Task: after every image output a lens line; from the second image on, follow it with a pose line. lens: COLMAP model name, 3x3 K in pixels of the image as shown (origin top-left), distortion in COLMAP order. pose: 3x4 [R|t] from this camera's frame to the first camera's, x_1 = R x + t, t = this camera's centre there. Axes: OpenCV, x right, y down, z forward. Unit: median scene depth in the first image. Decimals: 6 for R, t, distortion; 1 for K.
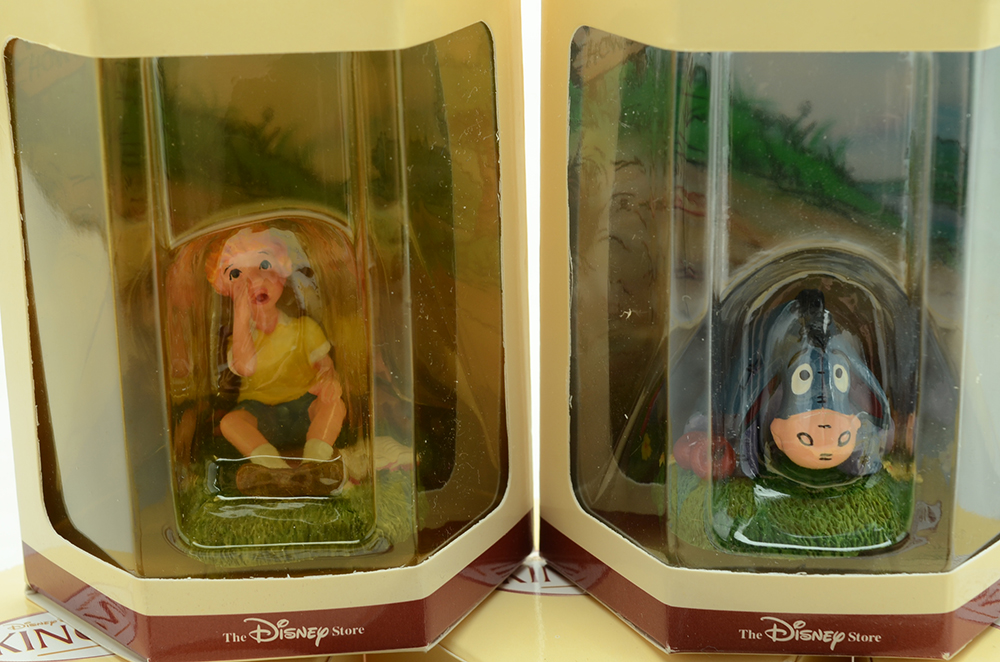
lens RADIAL K [[2355.1, 0, 500.0], [0, 2355.1, 331.0], [0, 0, 1]] dist [0.021242, 0.204996]
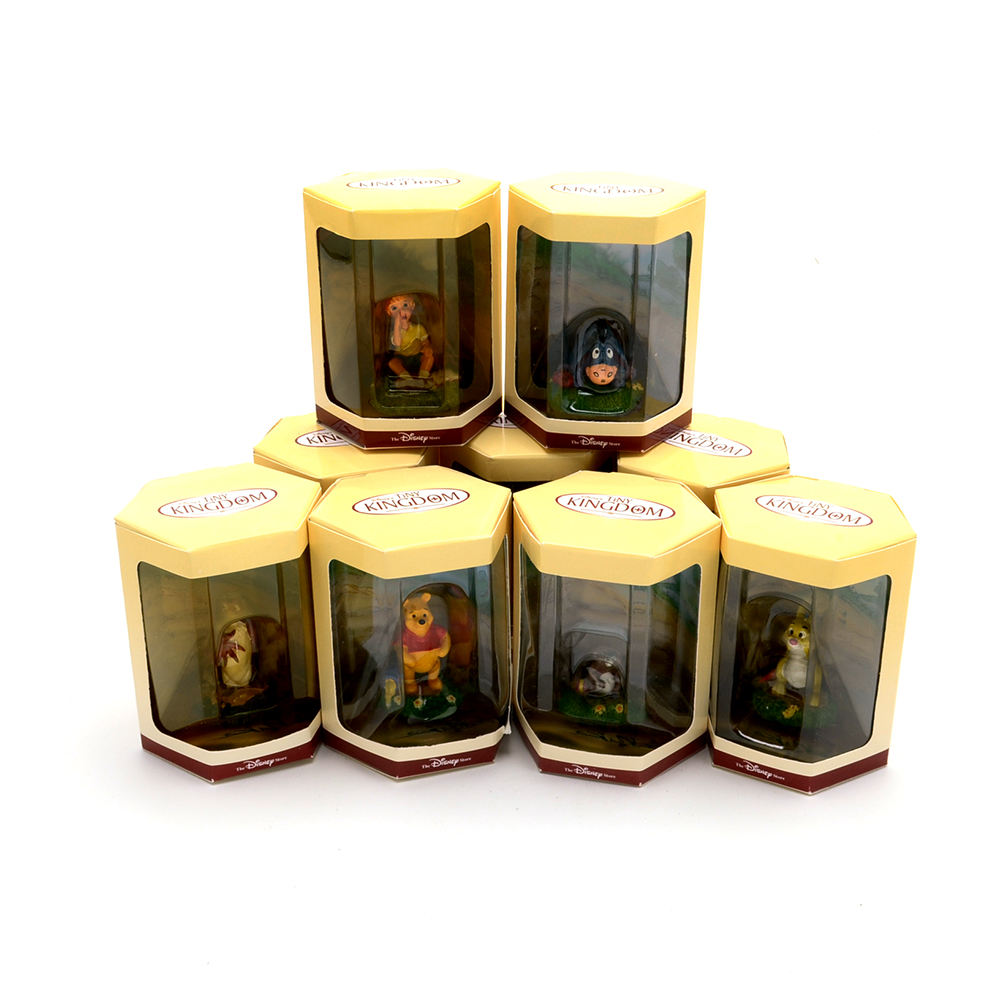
lens RADIAL K [[1539.2, 0, 500.0], [0, 1539.2, 500.0], [0, 0, 1]] dist [0.000992, 0.001015]
pose [[0.999743, 0.022657, -0.000853, 0.017589], [-0.022281, 0.988714, 0.148152, -0.074437], [0.004200, -0.148095, 0.988964, -0.832340]]
